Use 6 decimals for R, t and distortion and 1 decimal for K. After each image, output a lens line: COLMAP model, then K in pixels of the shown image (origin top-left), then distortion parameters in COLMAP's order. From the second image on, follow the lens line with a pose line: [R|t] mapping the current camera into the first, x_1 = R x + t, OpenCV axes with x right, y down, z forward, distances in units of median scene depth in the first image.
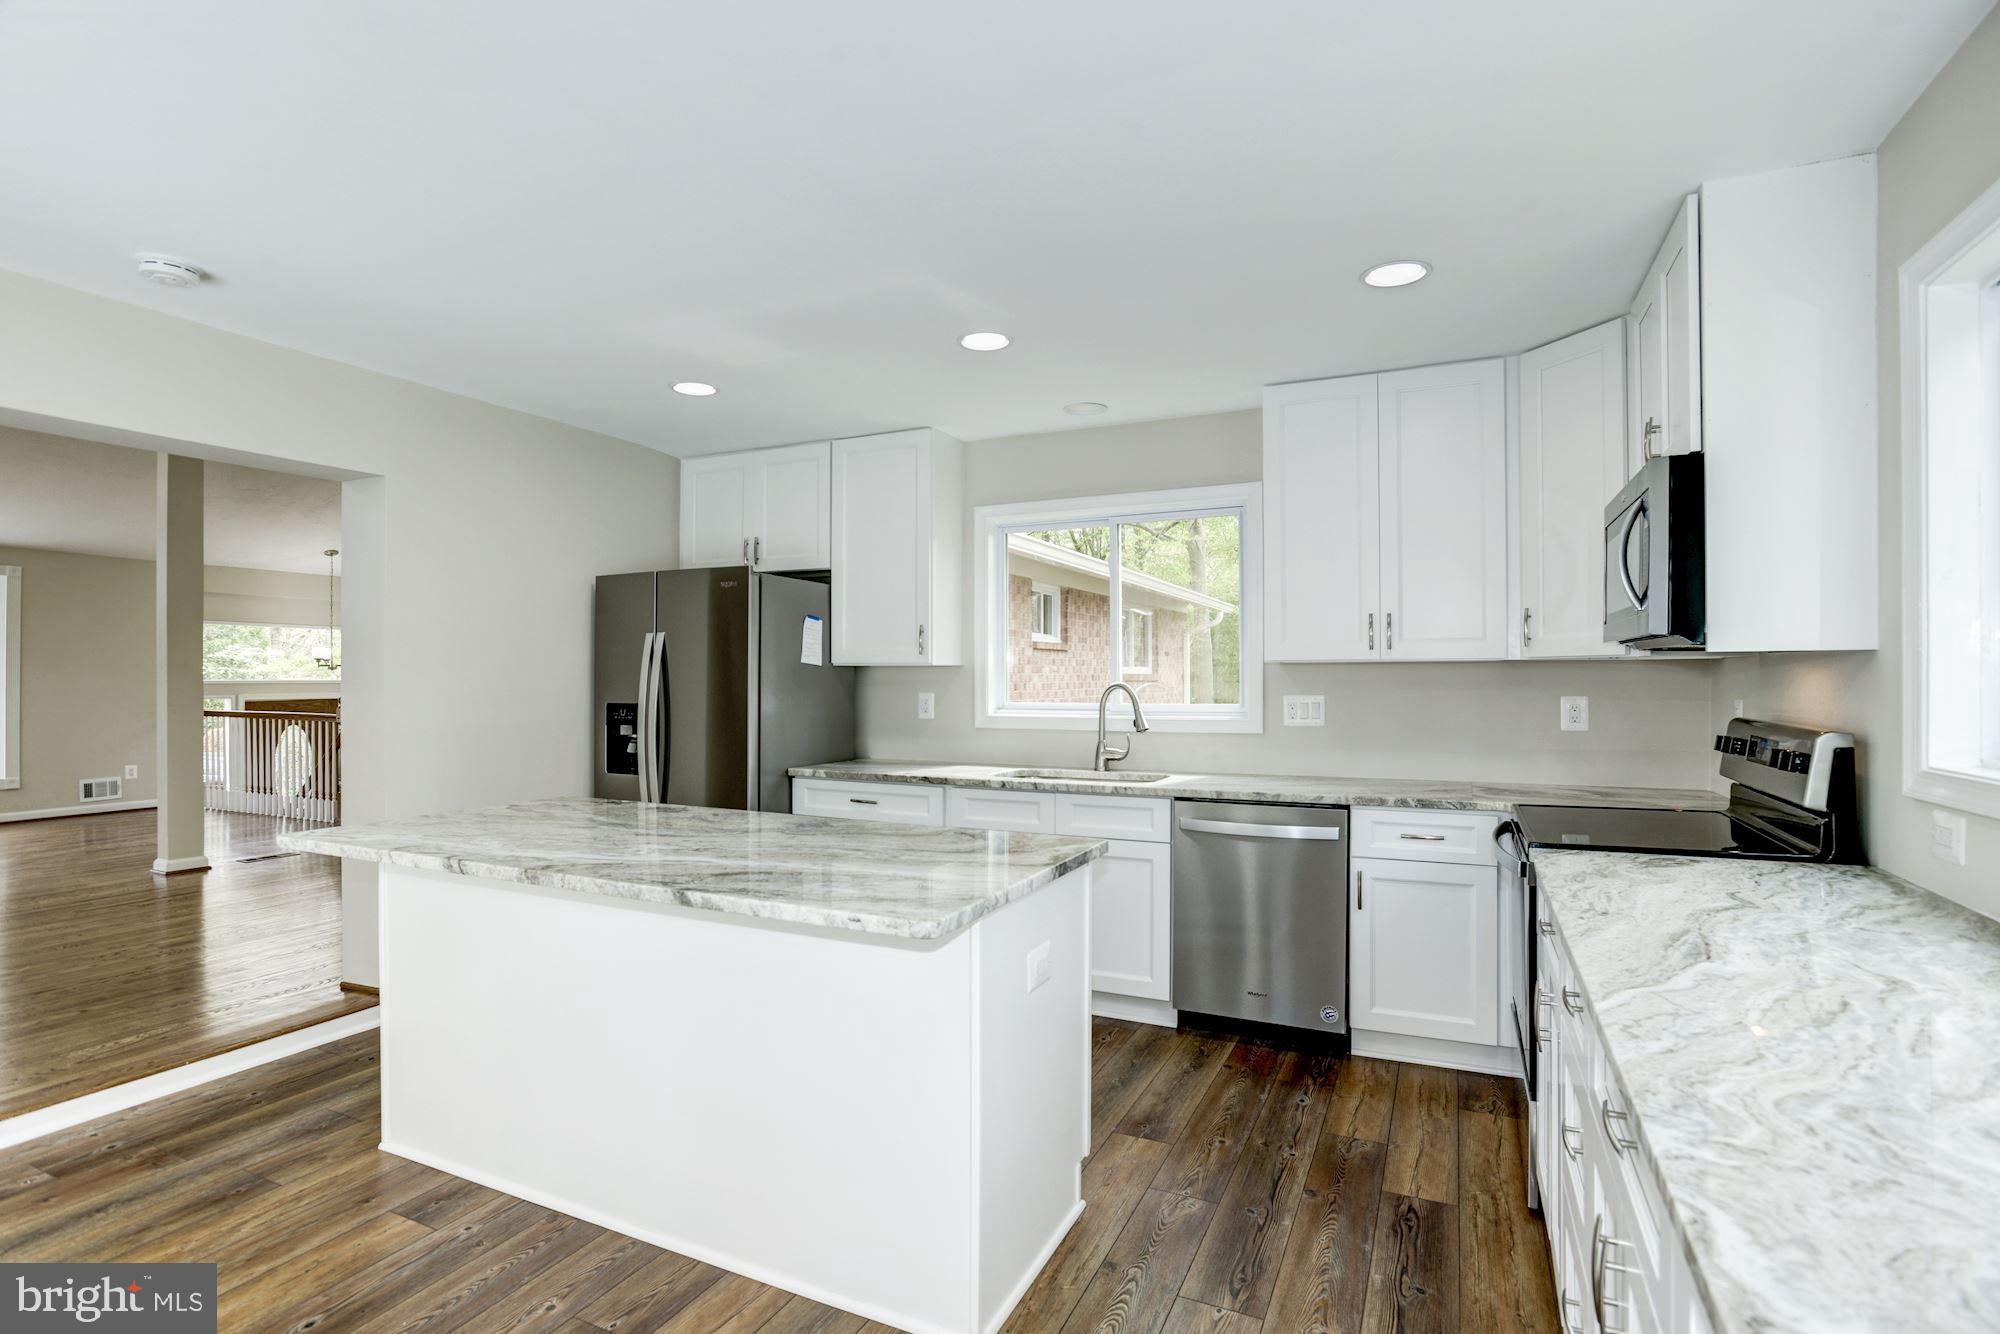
lens RADIAL K [[941.4, 0, 929.6], [0, 941.4, 669.3], [0, 0, 1]] dist [-0.034536, 0.023287]
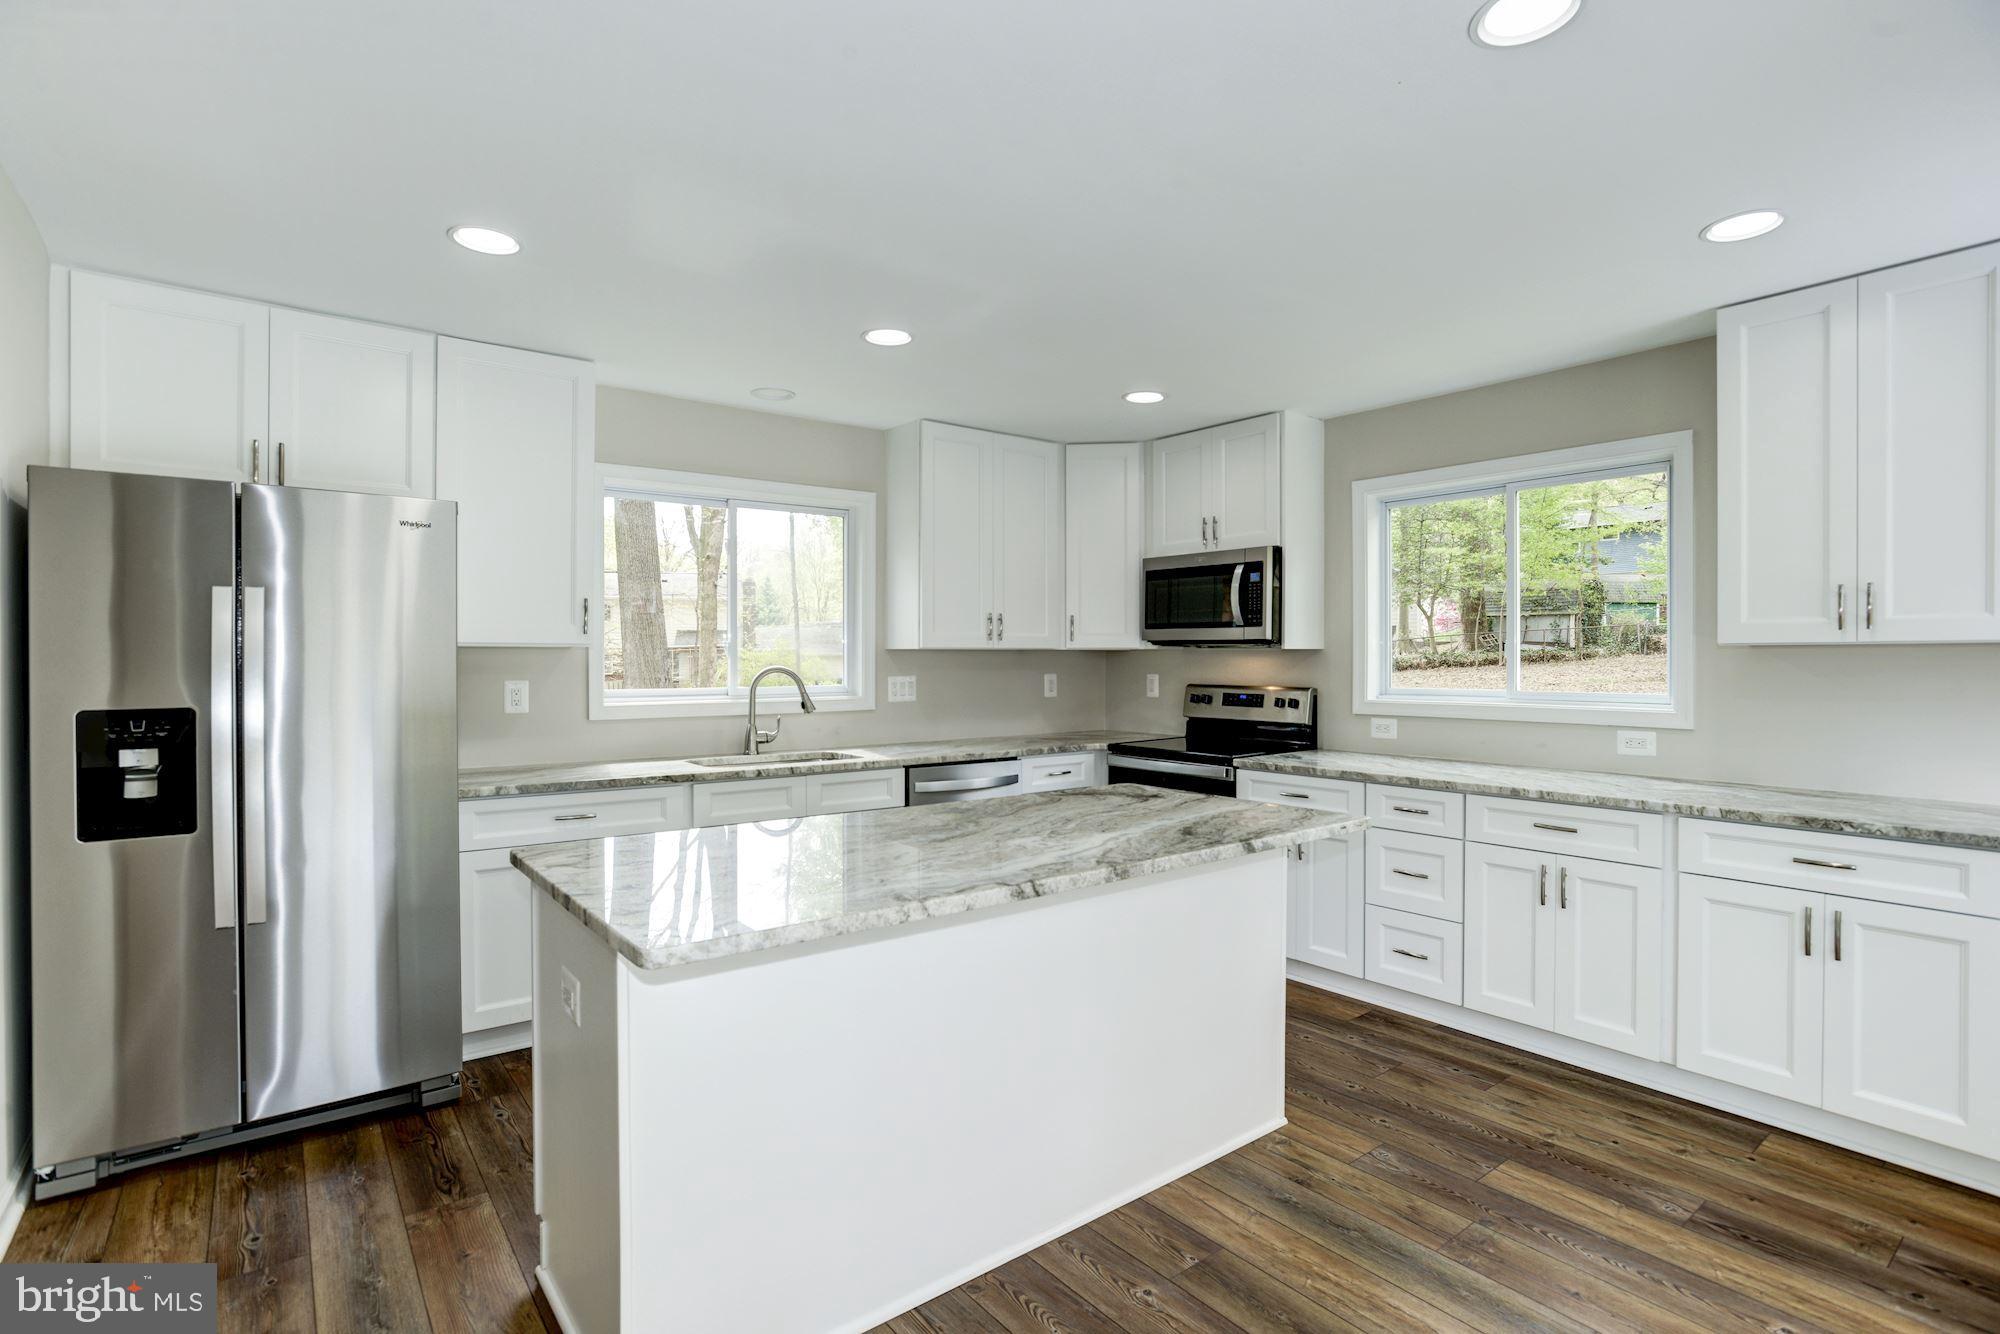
lens RADIAL K [[984.9, 0, 990.8], [0, 984.9, 669.3], [0, 0, 1]] dist [-0.047567, 0.019314]
pose [[0.427631, -0.006313, 0.903931, -0.804378], [-0.009549, 0.999888, 0.011500, 0.003903], [-0.903903, -0.013549, 0.427523, 0.407368]]
